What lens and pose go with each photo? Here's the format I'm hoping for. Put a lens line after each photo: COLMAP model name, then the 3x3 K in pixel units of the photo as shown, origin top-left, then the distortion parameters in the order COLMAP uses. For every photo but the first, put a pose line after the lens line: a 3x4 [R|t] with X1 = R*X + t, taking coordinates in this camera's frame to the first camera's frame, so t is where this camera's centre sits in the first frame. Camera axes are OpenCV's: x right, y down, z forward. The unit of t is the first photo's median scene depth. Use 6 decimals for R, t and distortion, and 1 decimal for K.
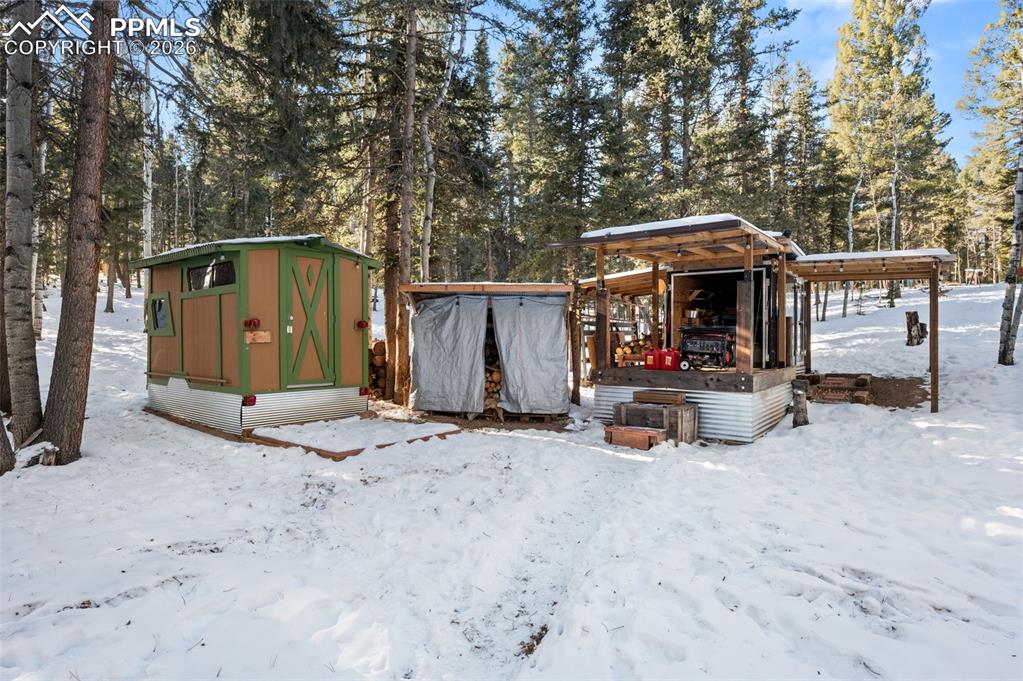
lens RADIAL K [[559.1, 0, 514.4], [0, 559.1, 337.9], [0, 0, 1]] dist [-0.002233, -0.001410]
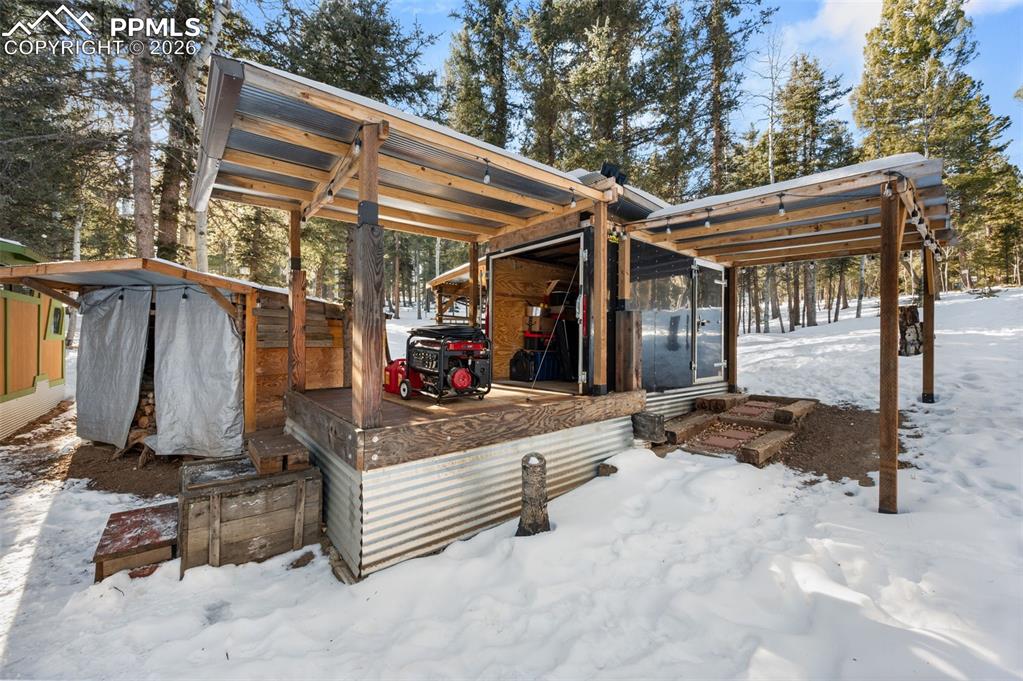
lens RADIAL K [[399.7, 0, 512.1], [0, 399.7, 340.3], [0, 0, 1]] dist [-0.001363, 0.000076]
pose [[0.972148, 0.002691, -0.234353, 0.425544], [-0.002324, 0.999996, 0.001842, -0.005451], [0.234357, -0.001246, 0.972150, 0.489926]]
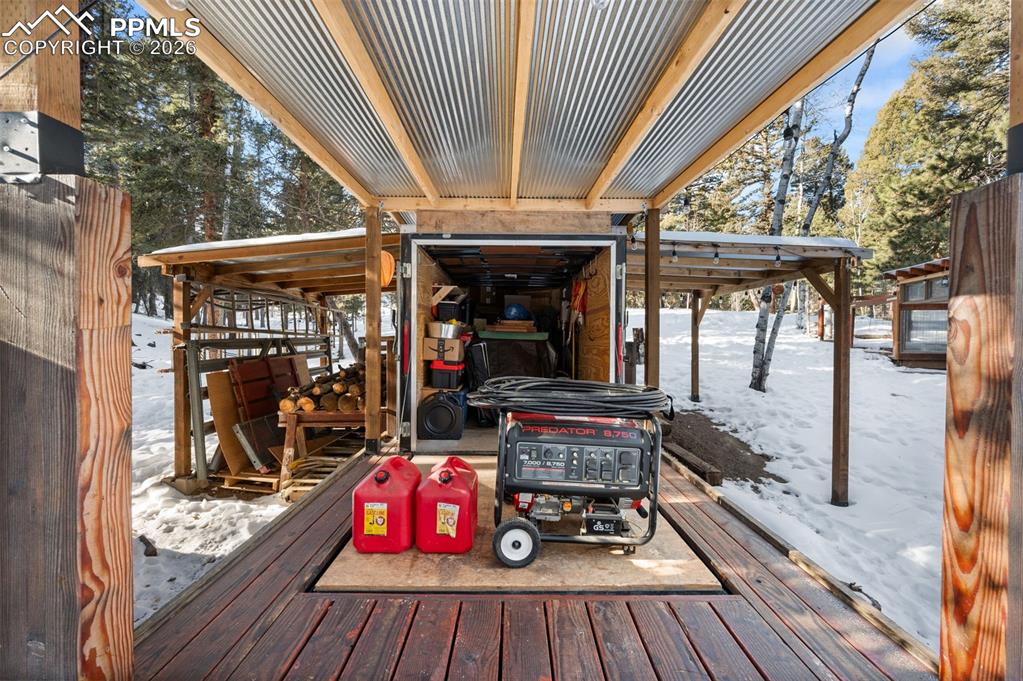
lens RADIAL K [[399.7, 0, 509.3], [0, 399.7, 342.1], [0, 0, 1]] dist [-0.001363, 0.000076]
pose [[0.806478, -0.005536, 0.591238, 0.156185], [-0.005508, 0.999842, 0.016875, -0.040180], [-0.591238, -0.016866, 0.806320, 0.694745]]
